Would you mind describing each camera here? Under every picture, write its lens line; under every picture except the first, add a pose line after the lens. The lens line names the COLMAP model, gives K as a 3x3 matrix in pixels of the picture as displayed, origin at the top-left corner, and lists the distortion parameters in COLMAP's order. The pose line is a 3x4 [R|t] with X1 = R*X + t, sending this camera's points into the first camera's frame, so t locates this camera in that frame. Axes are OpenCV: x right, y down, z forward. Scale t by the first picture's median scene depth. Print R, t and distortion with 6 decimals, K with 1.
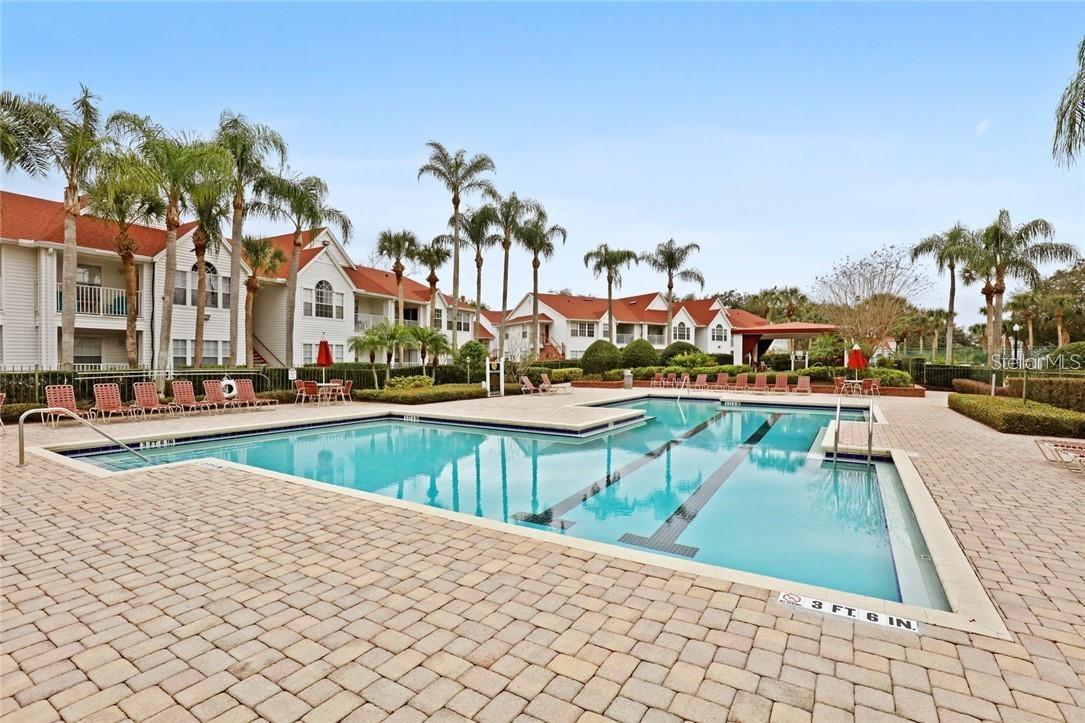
lens RADIAL K [[509.0, 0, 541.4], [0, 509.0, 360.7], [0, 0, 1]] dist [-0.000990, 0.000001]
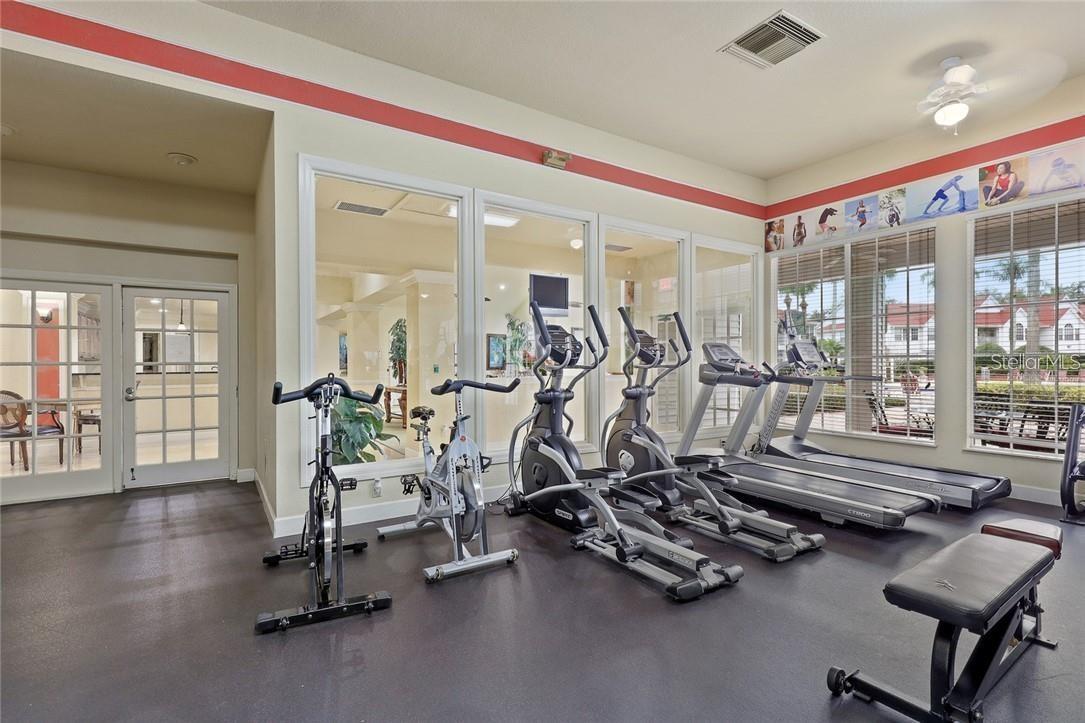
lens RADIAL K [[509.0, 0, 541.5], [0, 509.0, 362.3], [0, 0, 1]] dist [-0.000990, 0.000001]
pose [[0.900044, -0.005334, -0.435766, -0.218021], [0.005235, 0.999985, -0.001429, -0.002837], [0.435767, -0.000995, 0.900059, -0.507847]]
